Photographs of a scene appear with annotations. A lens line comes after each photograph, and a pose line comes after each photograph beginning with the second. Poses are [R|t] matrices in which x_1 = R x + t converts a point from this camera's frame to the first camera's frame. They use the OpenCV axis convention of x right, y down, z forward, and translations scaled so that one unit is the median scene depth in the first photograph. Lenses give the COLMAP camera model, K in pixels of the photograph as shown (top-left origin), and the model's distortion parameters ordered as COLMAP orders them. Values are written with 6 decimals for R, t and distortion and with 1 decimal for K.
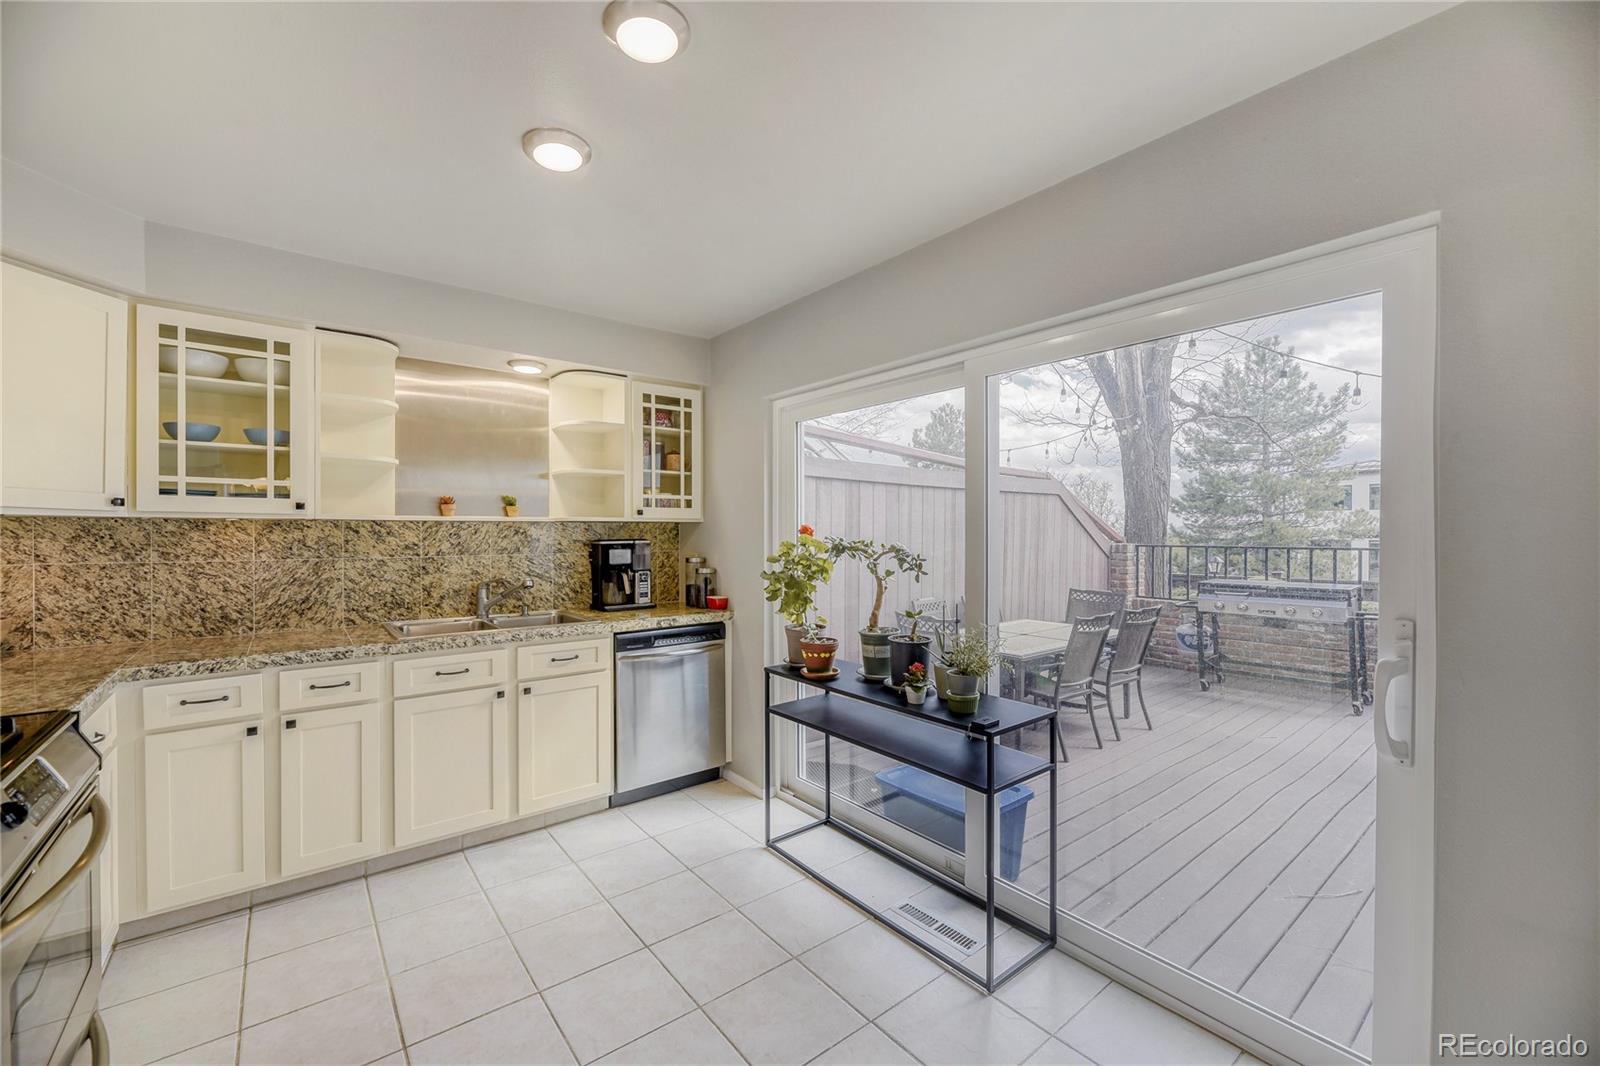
lens RADIAL K [[653.1, 0, 804.5], [0, 653.1, 535.4], [0, 0, 1]] dist [0.003315, -0.000114]
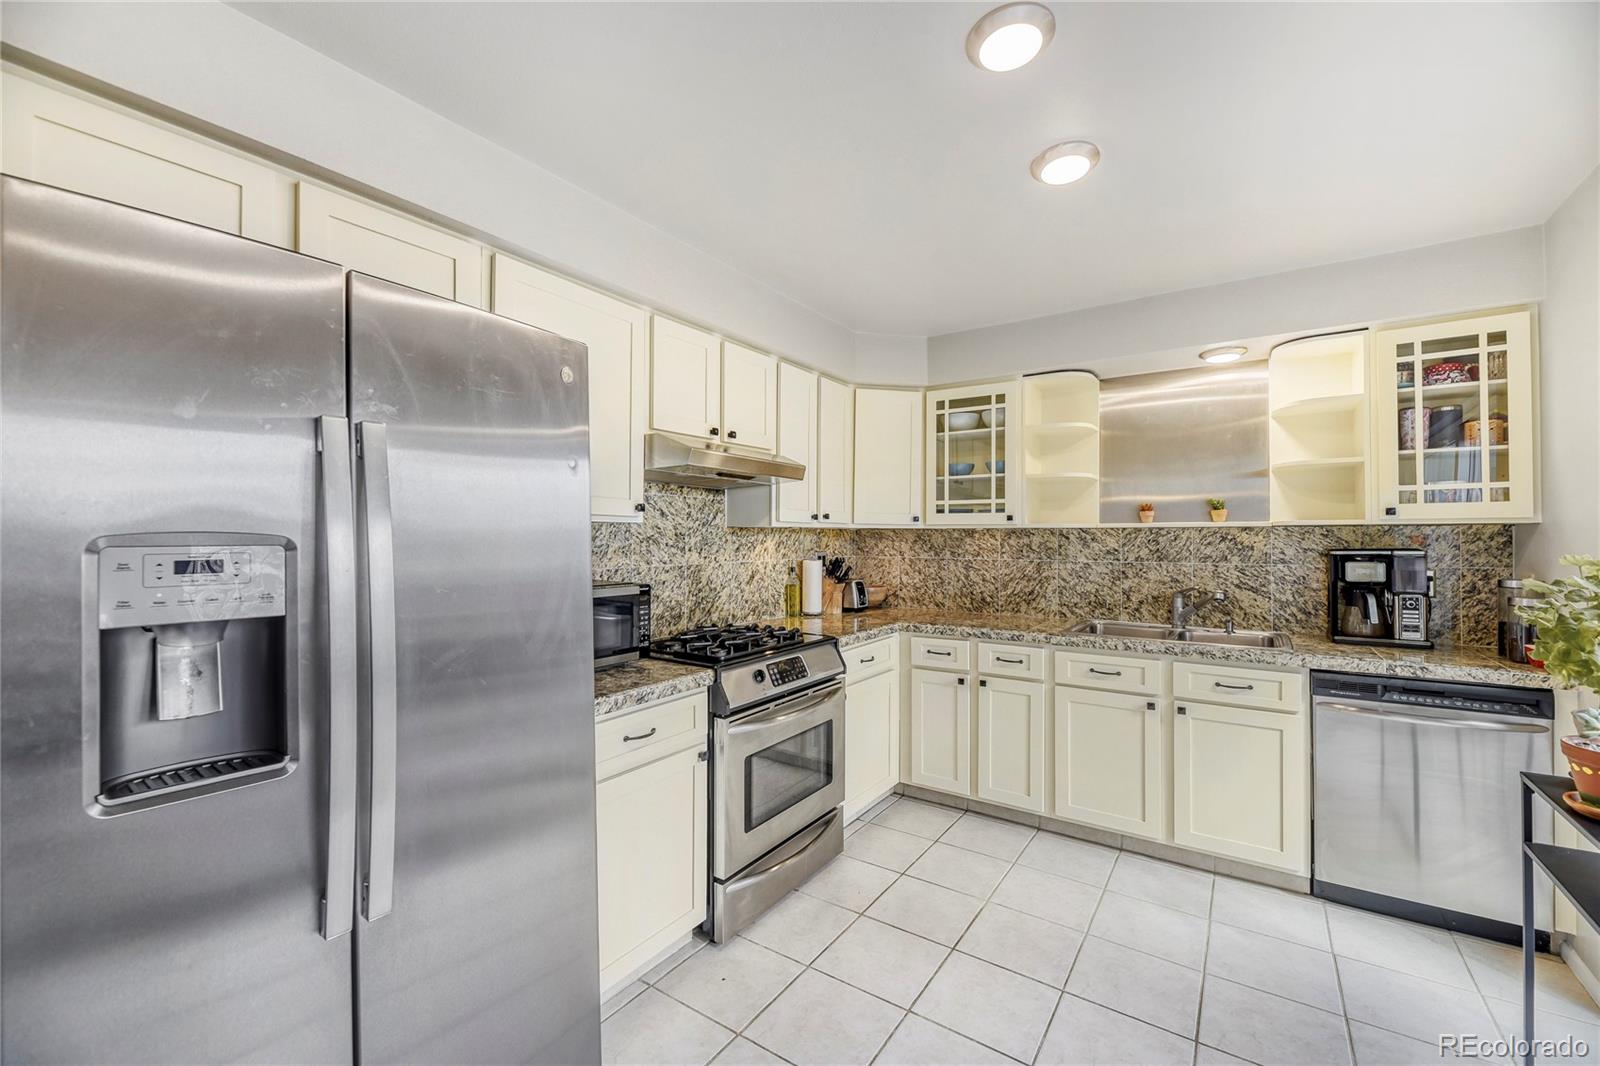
lens RADIAL K [[653.1, 0, 809.3], [0, 653.1, 531.9], [0, 0, 1]] dist [0.003315, -0.000114]
pose [[0.294676, -0.008217, -0.955562, 0.291420], [-0.006716, 0.999921, -0.010670, -0.000914], [0.955574, 0.009562, 0.294597, 0.211516]]
